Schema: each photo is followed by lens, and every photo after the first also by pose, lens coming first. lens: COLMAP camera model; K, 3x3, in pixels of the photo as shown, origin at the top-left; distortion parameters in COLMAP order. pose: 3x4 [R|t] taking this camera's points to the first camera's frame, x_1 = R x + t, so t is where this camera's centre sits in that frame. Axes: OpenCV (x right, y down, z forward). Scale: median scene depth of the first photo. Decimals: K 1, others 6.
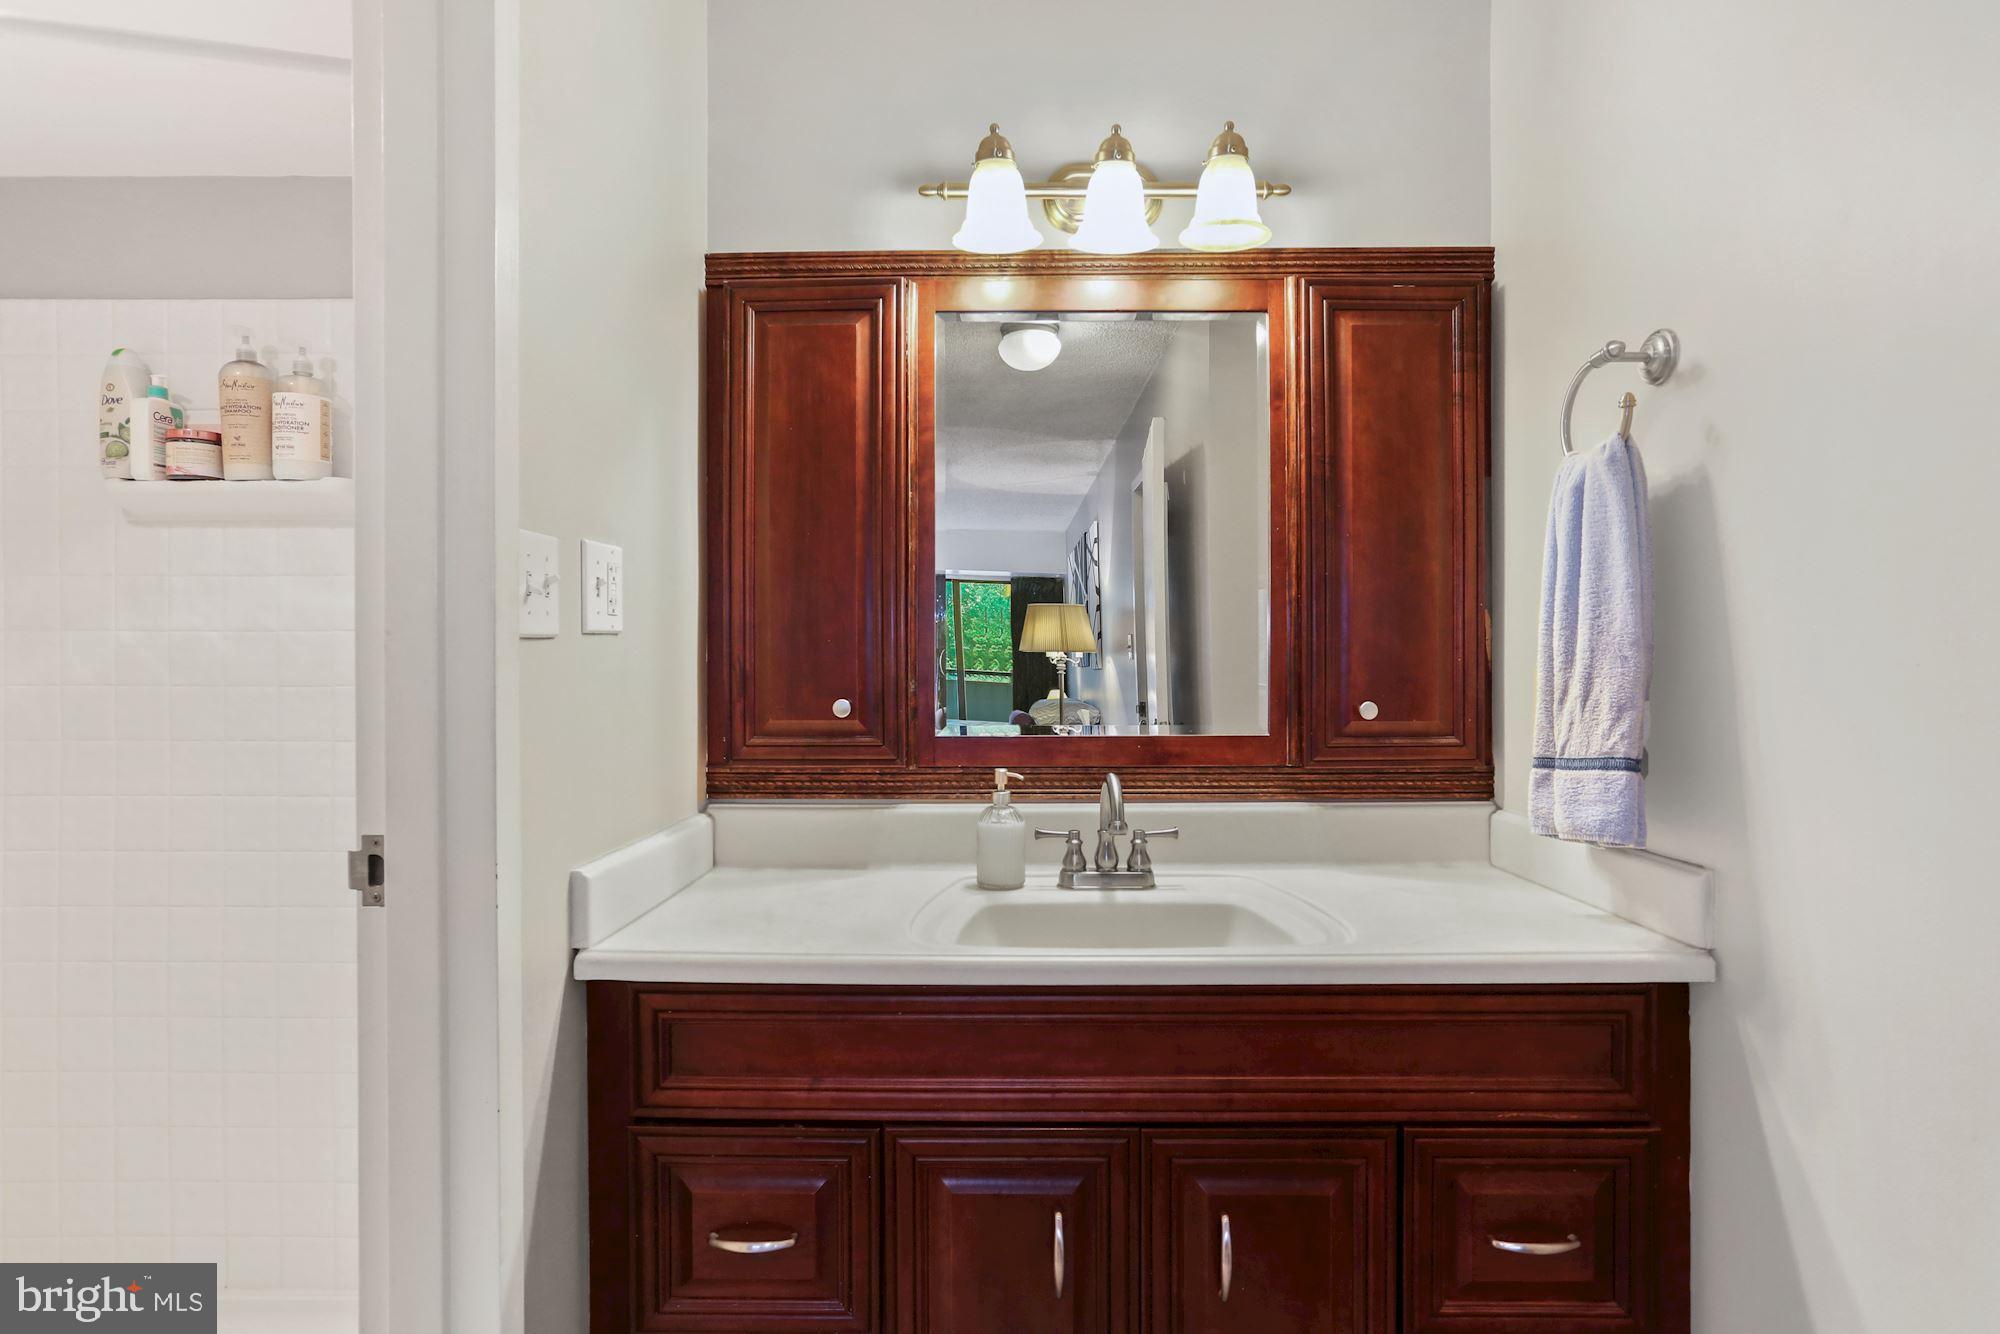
lens RADIAL K [[1018.1, 0, 988.1], [0, 1018.1, 675.6], [0, 0, 1]] dist [-0.054167, 0.032533]
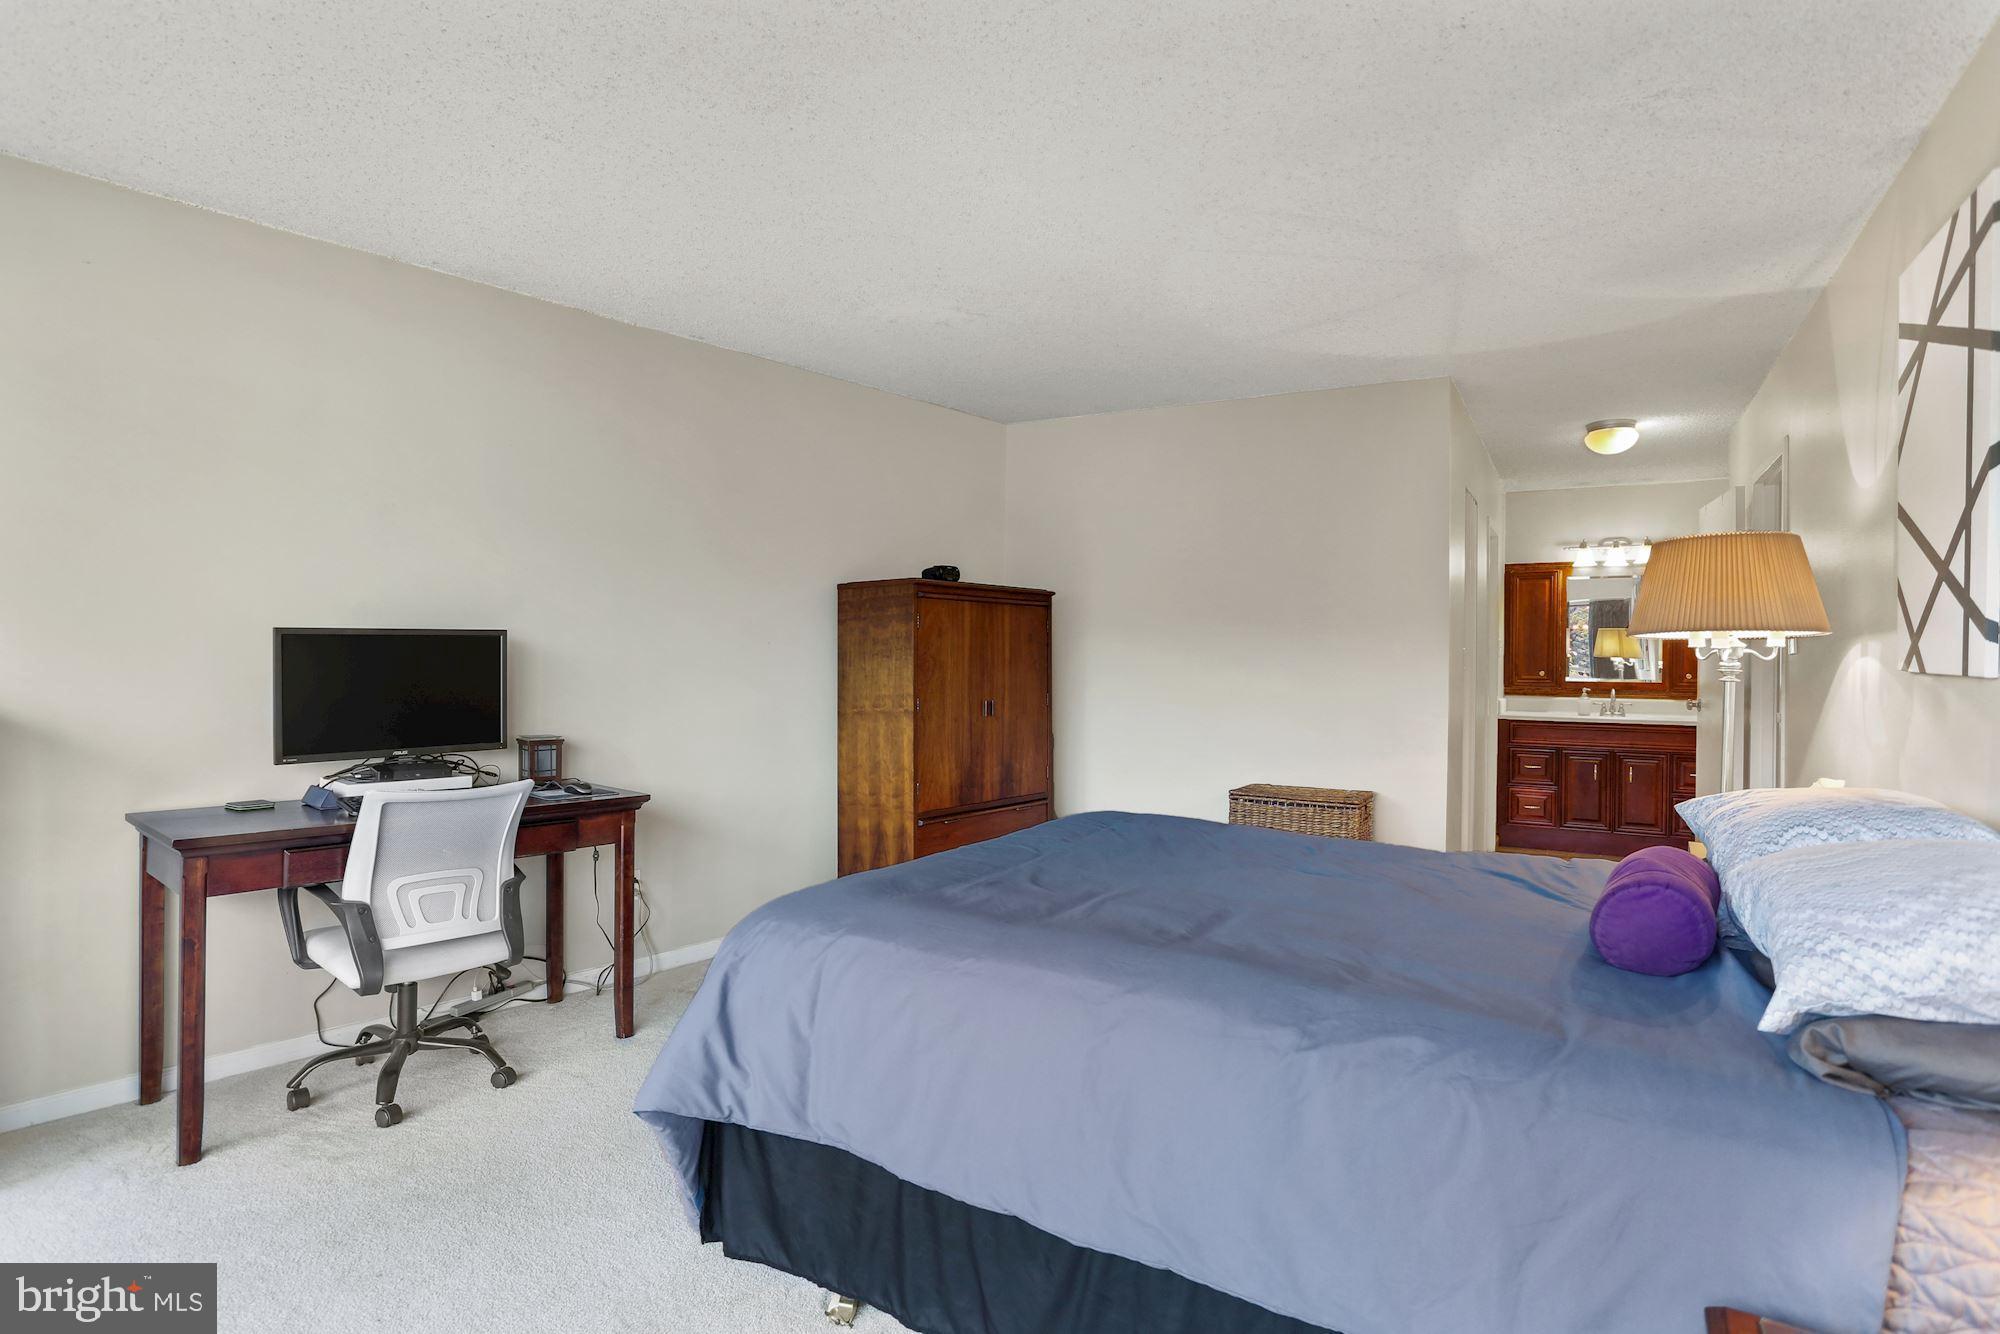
lens RADIAL K [[1027.3, 0, 981.9], [0, 1027.3, 639.8], [0, 0, 1]] dist [-0.045704, 0.024411]
pose [[0.868099, 0.008560, -0.496317, -0.079523], [-0.019968, 0.999644, -0.017683, 0.015038], [0.495989, 0.025261, 0.867961, -4.330751]]
